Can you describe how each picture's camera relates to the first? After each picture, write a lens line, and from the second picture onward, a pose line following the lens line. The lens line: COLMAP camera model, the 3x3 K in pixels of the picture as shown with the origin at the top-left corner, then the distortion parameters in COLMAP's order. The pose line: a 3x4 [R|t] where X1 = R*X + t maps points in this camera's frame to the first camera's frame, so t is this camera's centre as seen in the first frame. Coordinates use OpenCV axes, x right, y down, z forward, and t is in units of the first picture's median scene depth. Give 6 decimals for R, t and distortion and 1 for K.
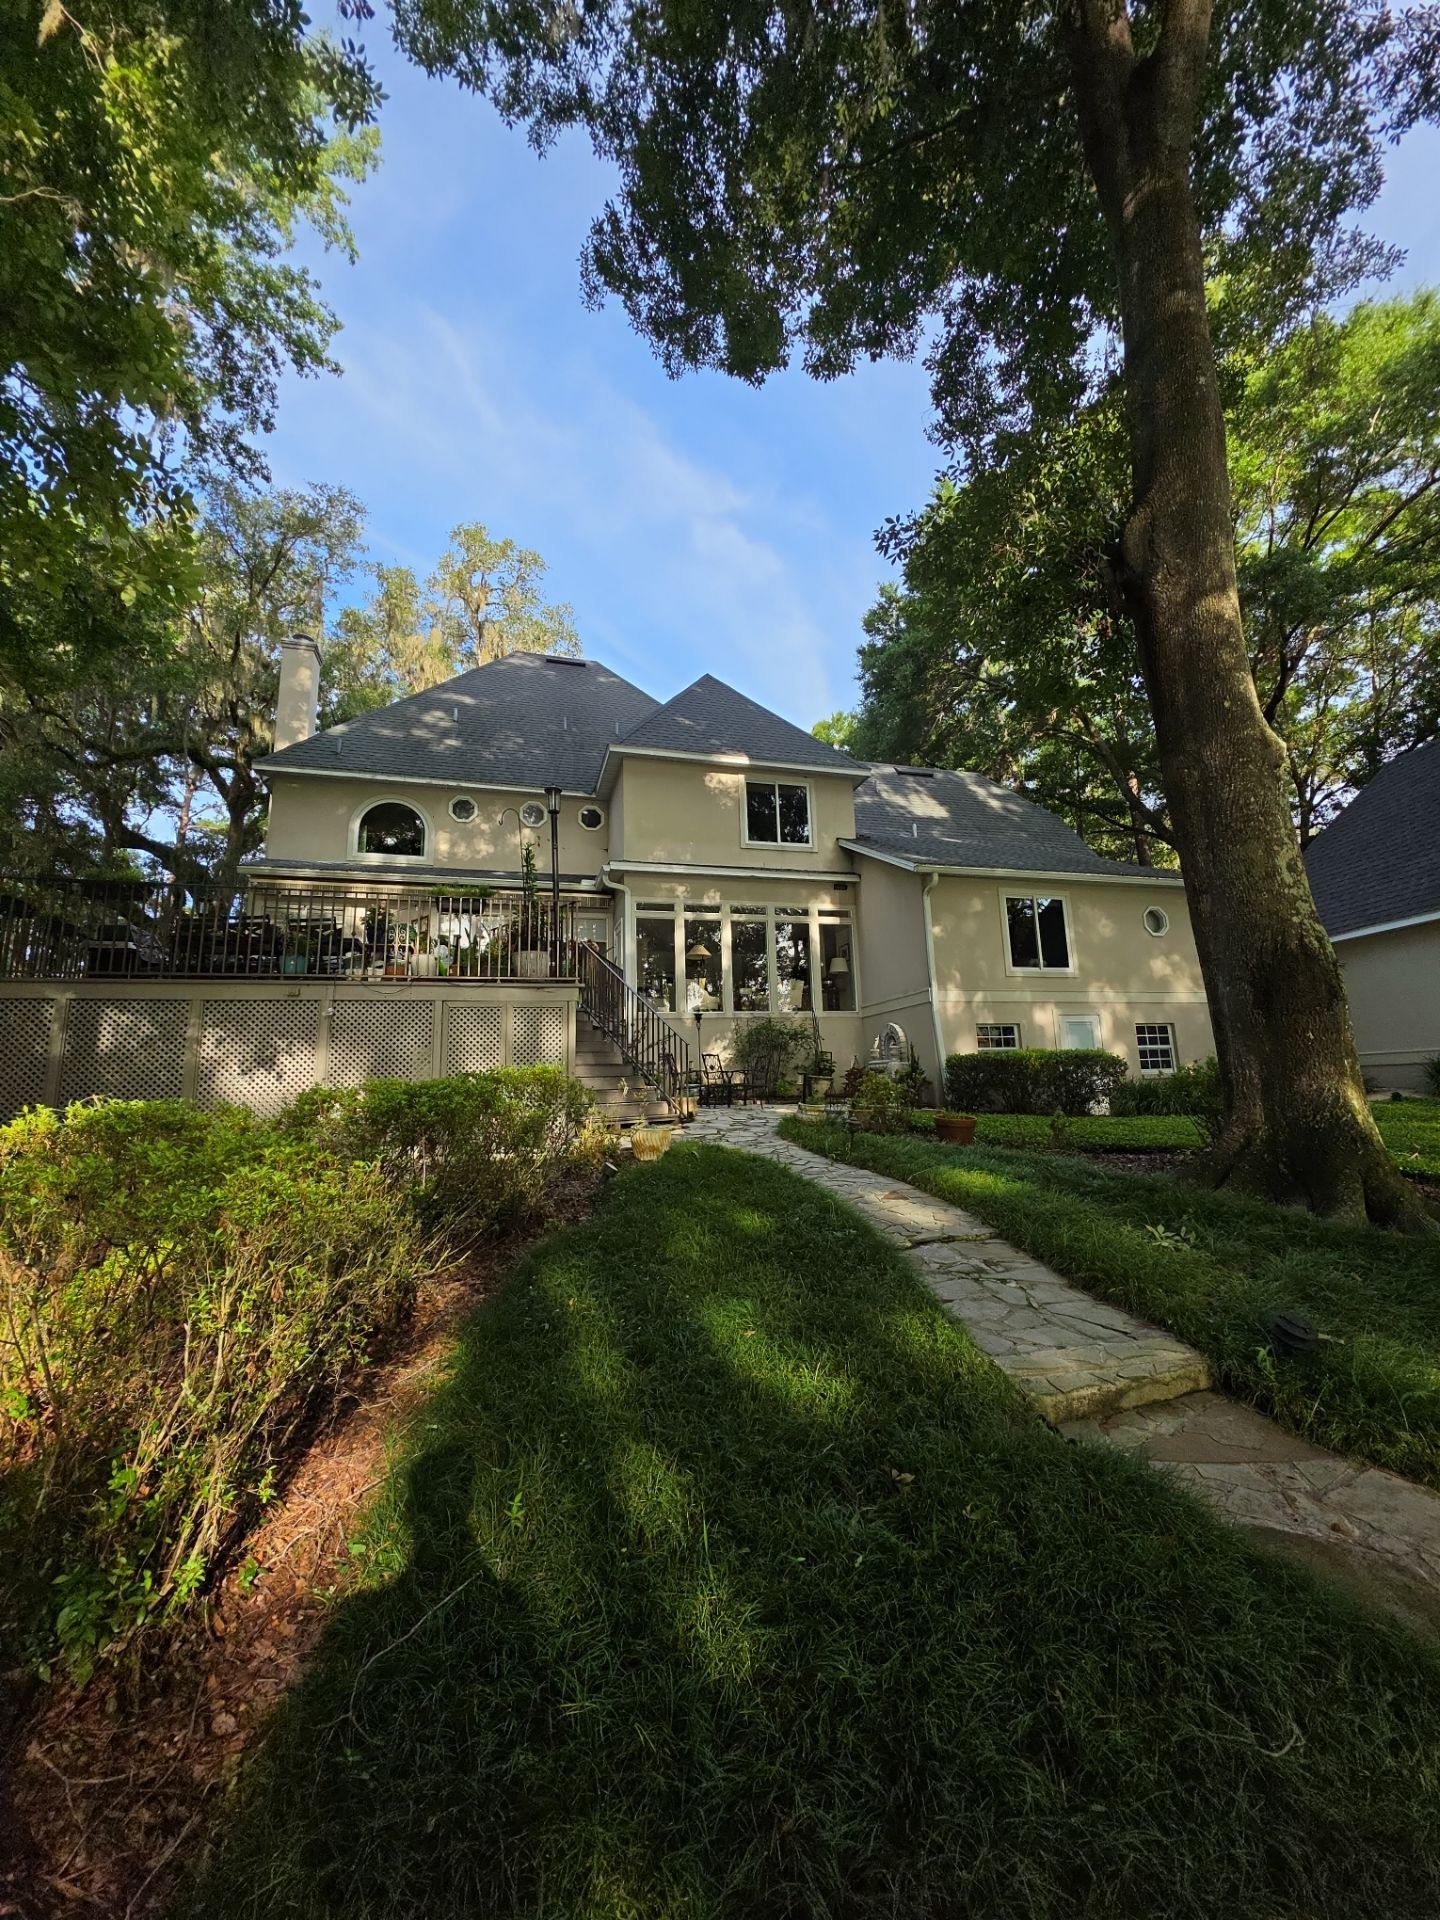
lens RADIAL K [[775.0, 0, 728.9], [0, 775.0, 948.1], [0, 0, 1]] dist [0.024660, 0.000722]
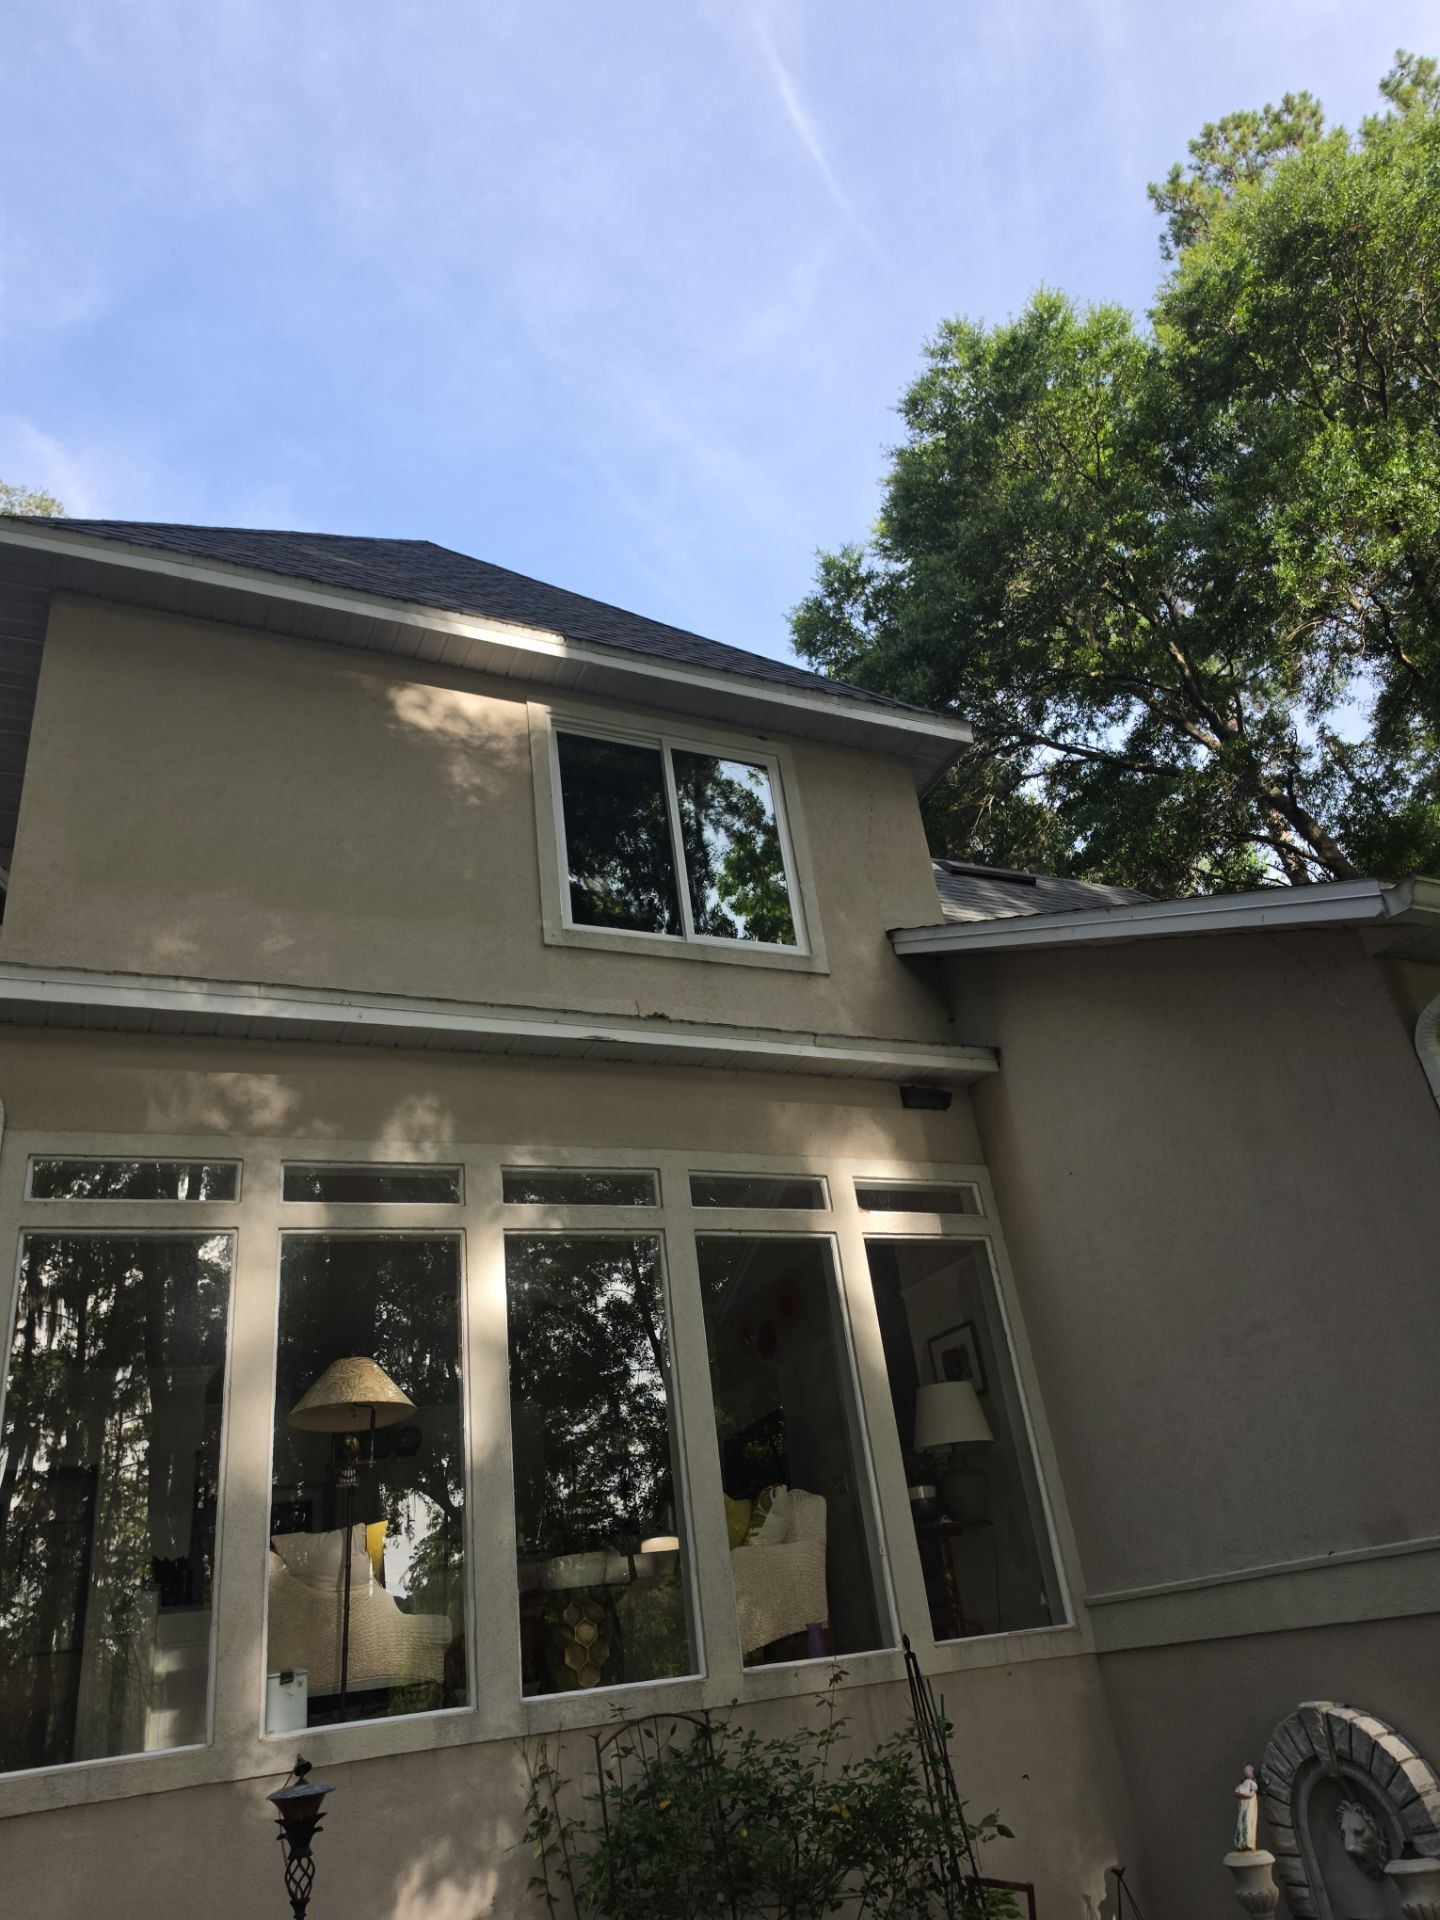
lens RADIAL K [[1348.5, 0, 725.4], [0, 1348.5, 965.1], [0, 0, 1]] dist [0.077777, -0.059851]
pose [[0.986314, -0.012469, 0.164404, 0.001859], [0.062362, 0.951271, -0.301984, 0.013306], [-0.152627, 0.308104, 0.939030, 0.600497]]
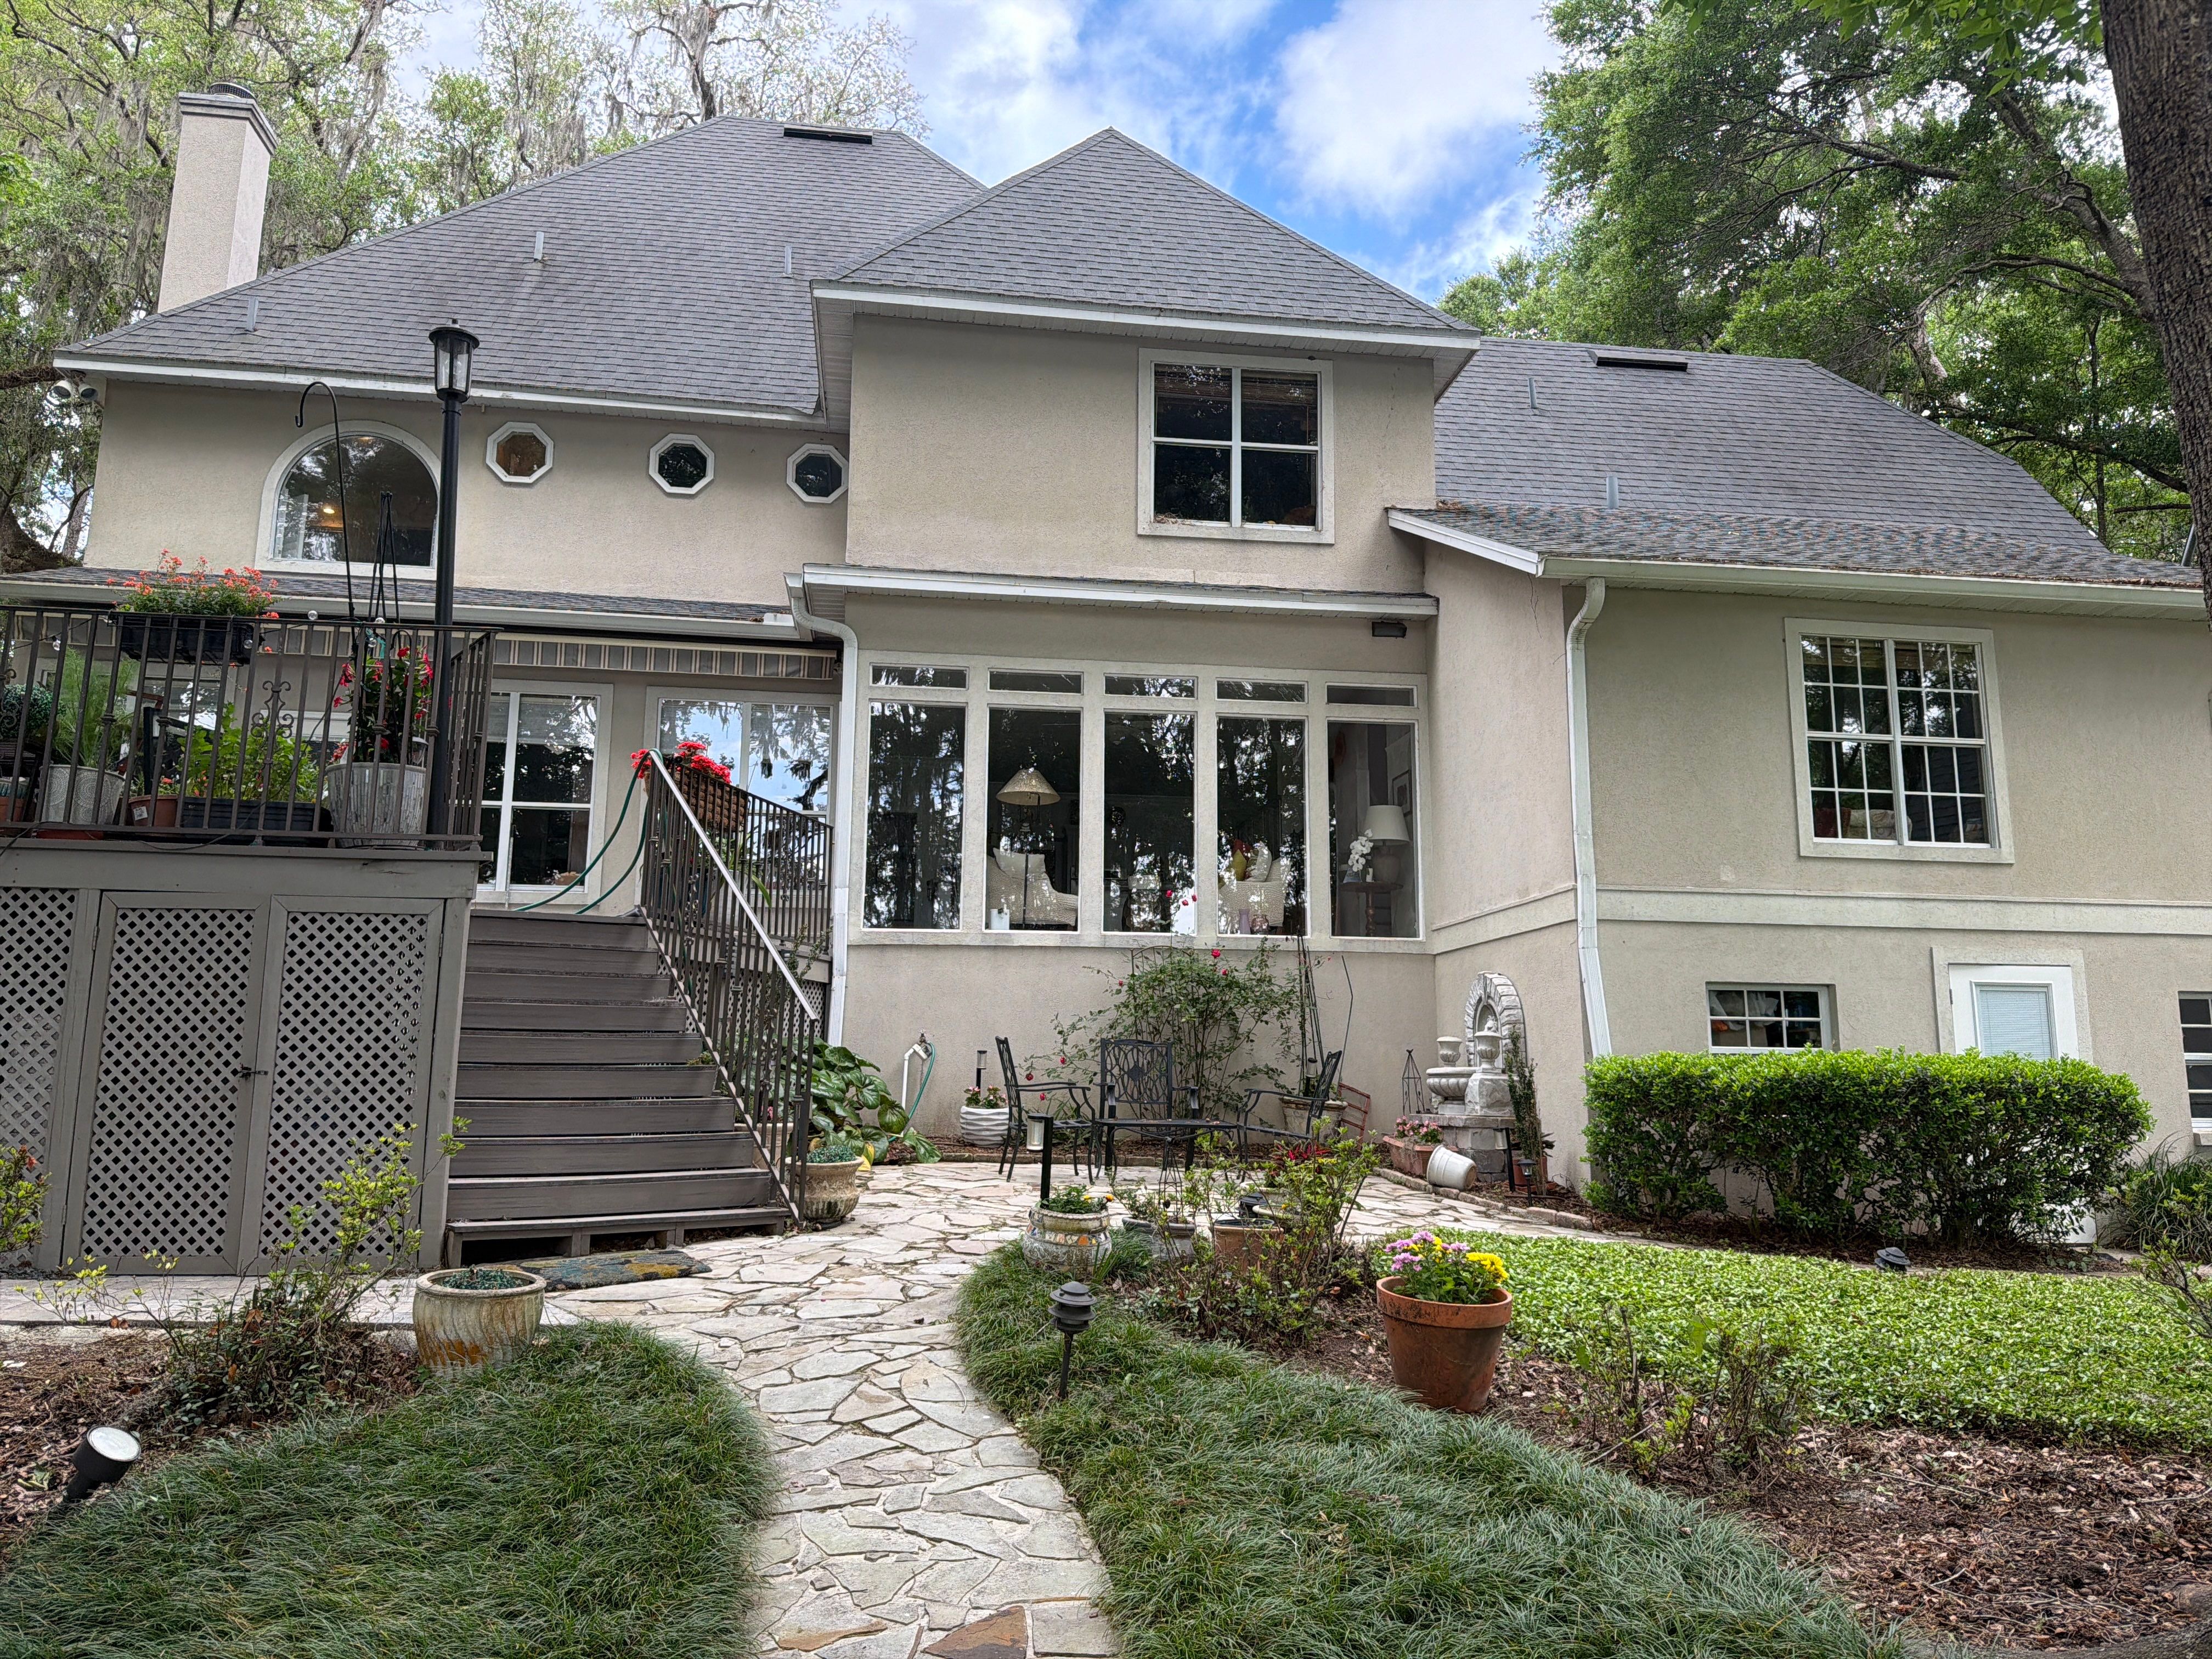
lens RADIAL K [[1557.6, 0, 1103.4], [0, 1557.6, 847.3], [0, 0, 1]] dist [0.051234, -0.006562]
pose [[0.987538, 0.016224, -0.156540, 0.133297], [-0.011309, 0.999416, 0.032239, 0.010042], [0.156972, -0.030067, 0.987145, 0.186154]]
